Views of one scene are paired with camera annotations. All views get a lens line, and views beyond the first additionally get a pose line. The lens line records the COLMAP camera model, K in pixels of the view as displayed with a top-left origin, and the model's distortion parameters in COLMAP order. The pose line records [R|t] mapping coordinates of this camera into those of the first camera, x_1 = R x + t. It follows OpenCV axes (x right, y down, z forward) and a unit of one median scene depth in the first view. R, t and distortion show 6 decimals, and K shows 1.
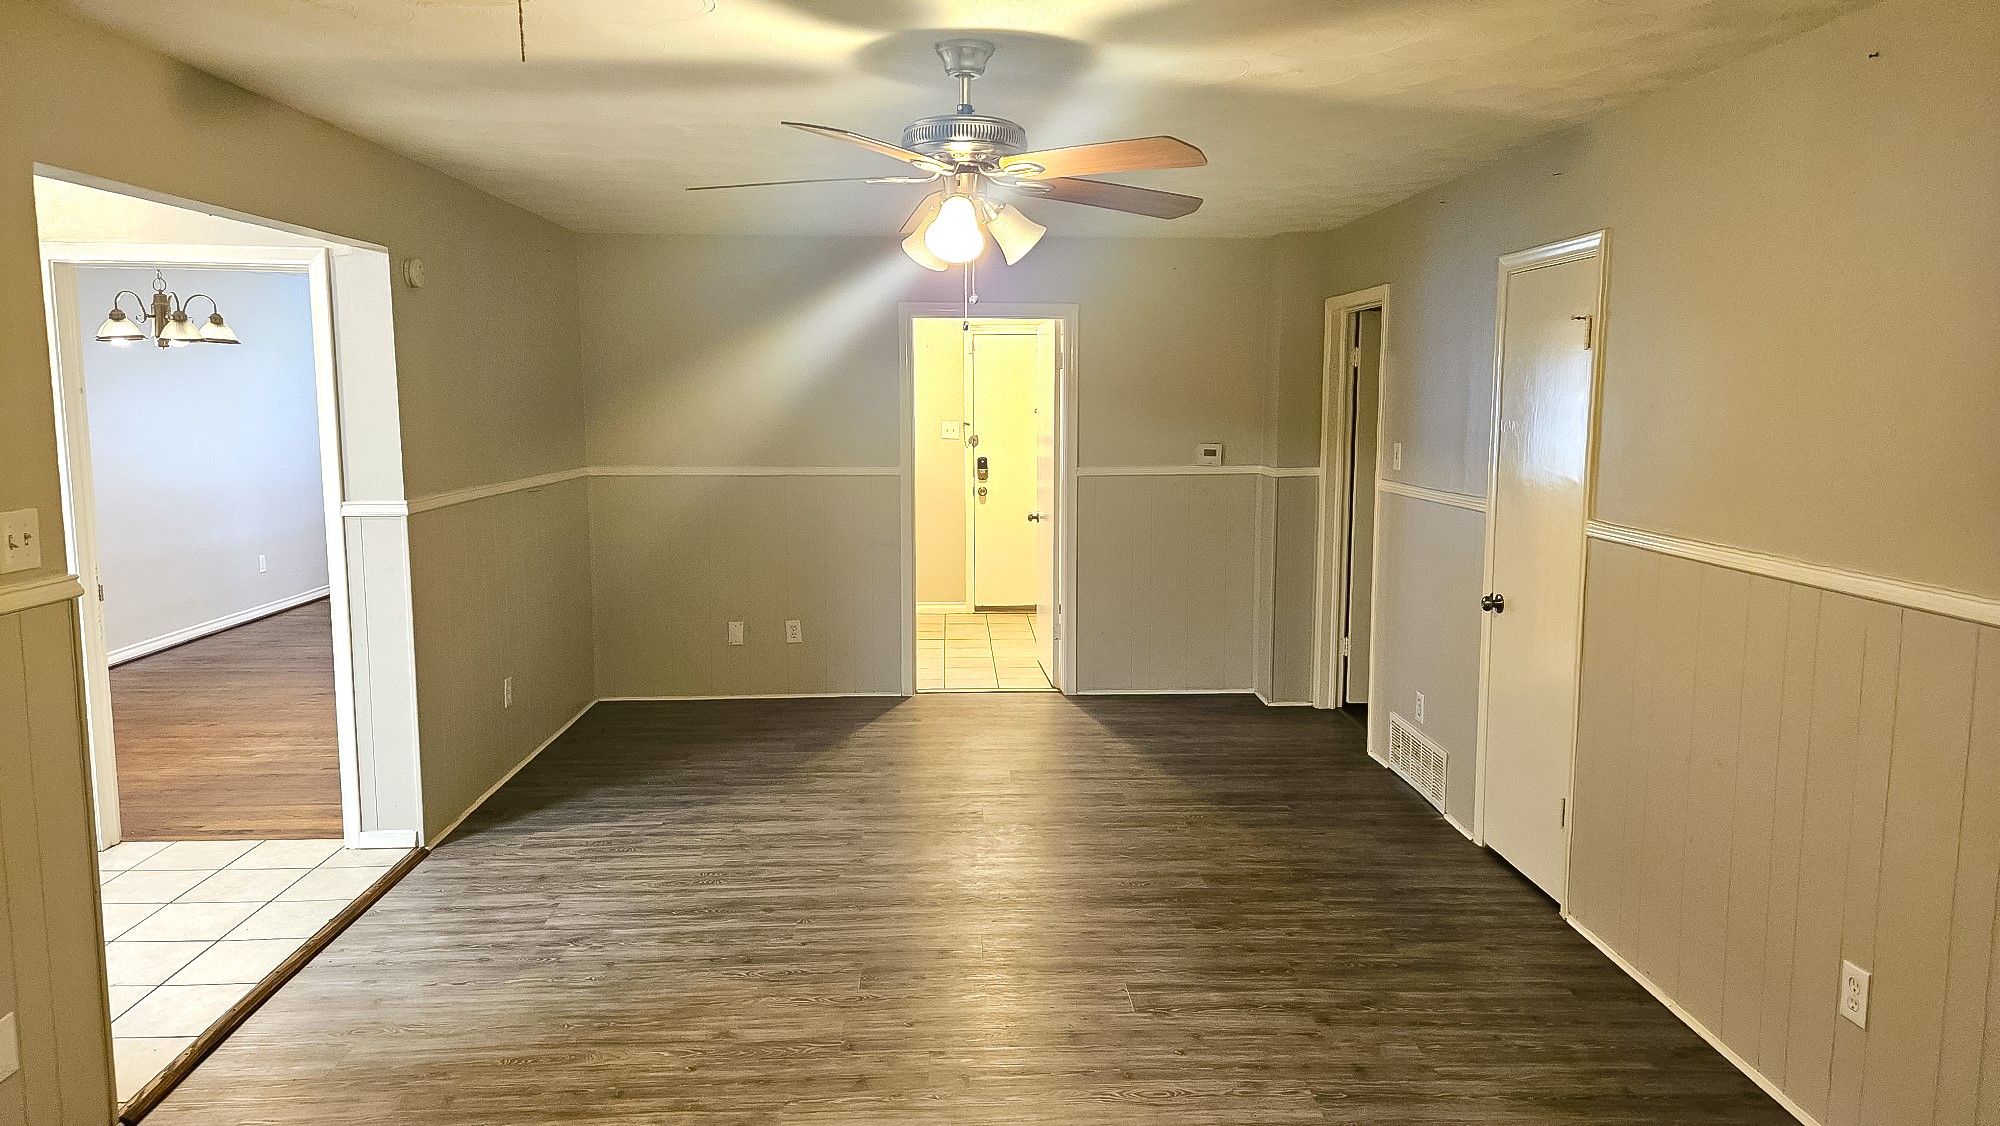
lens RADIAL K [[1343.5, 0, 998.7], [0, 1343.5, 564.2], [0, 0, 1]] dist [0.035747, -0.001042]
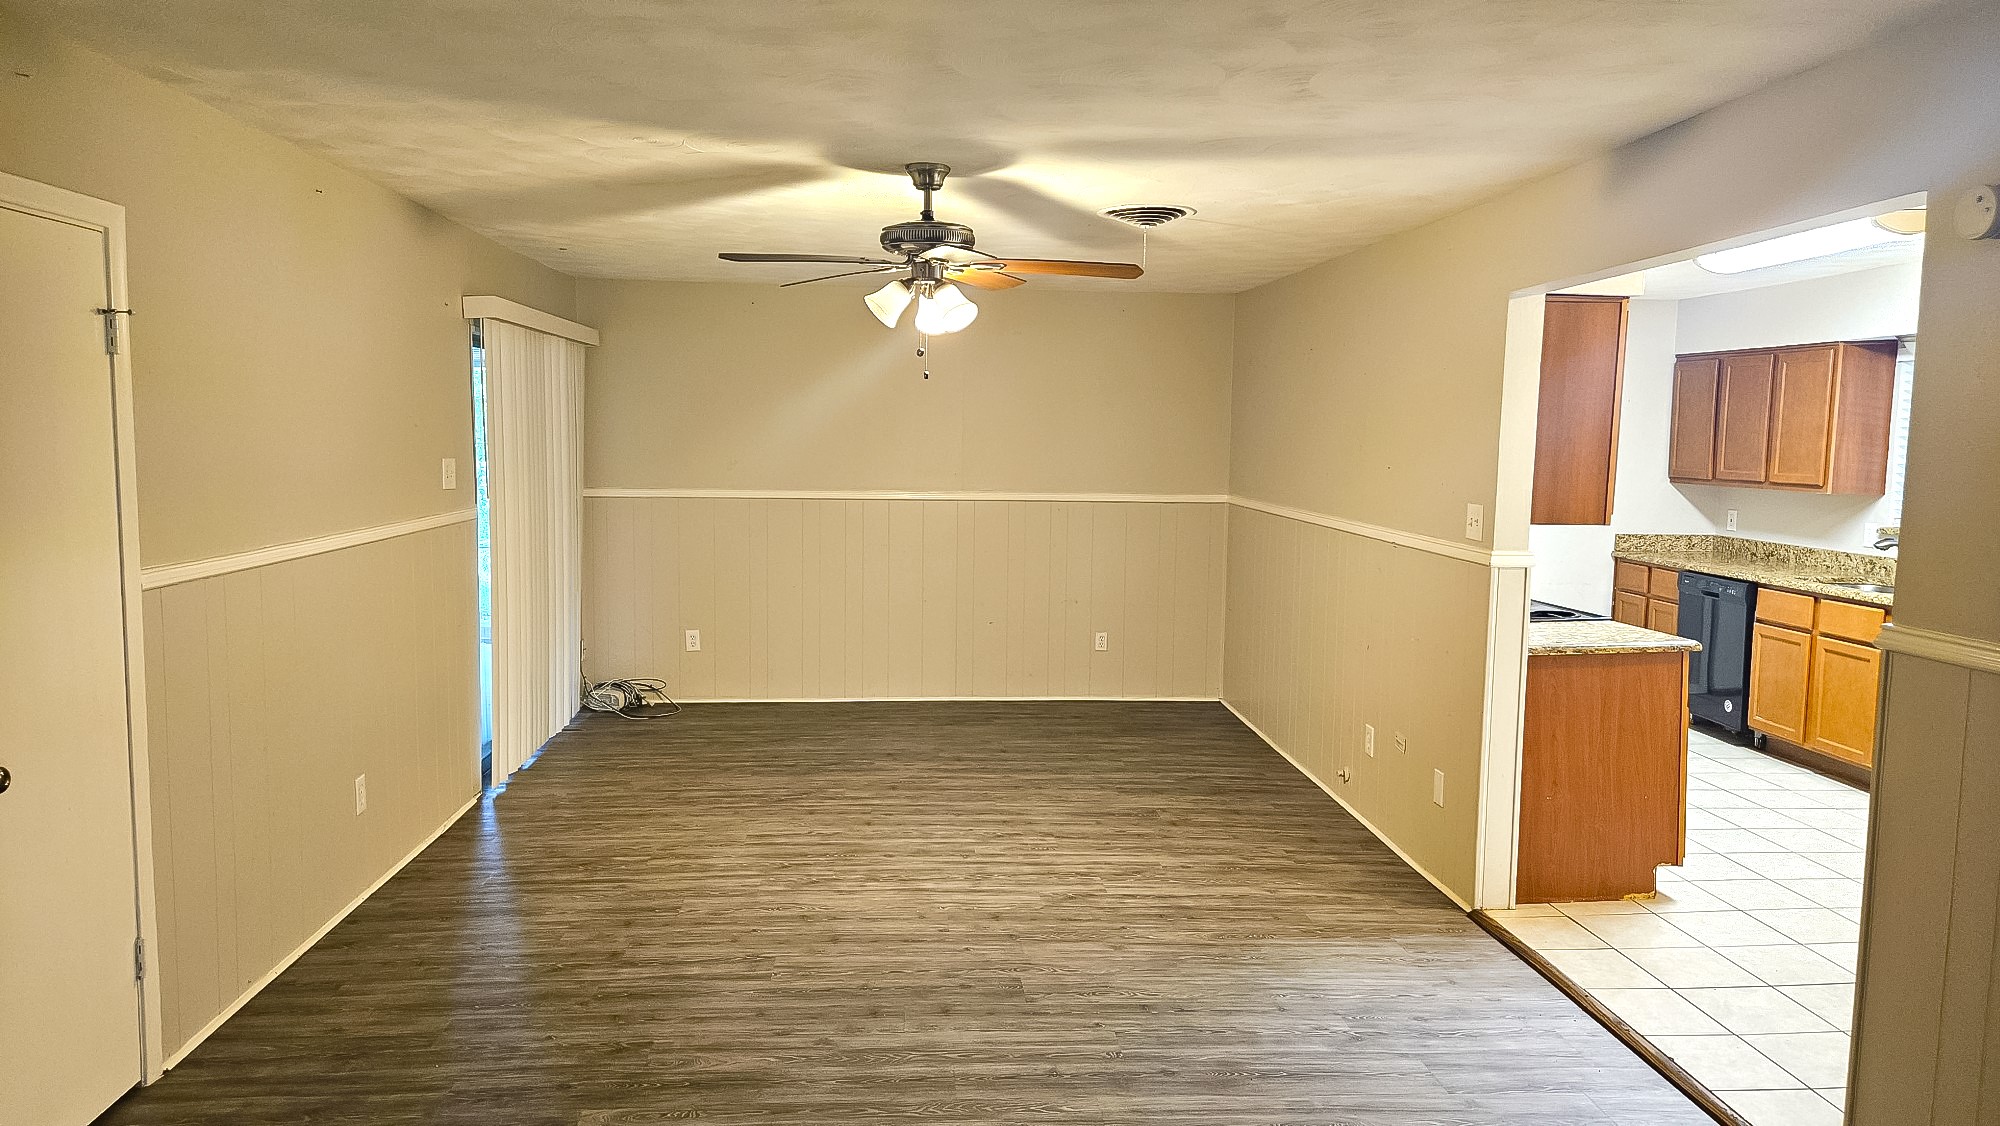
lens RADIAL K [[1343.5, 0, 996.2], [0, 1343.5, 555.8], [0, 0, 1]] dist [0.035747, -0.001042]
pose [[-0.999296, -0.014069, -0.034786, -0.040561], [-0.021255, 0.976213, 0.215768, -0.239931], [0.030923, 0.216356, -0.975825, 1.918404]]
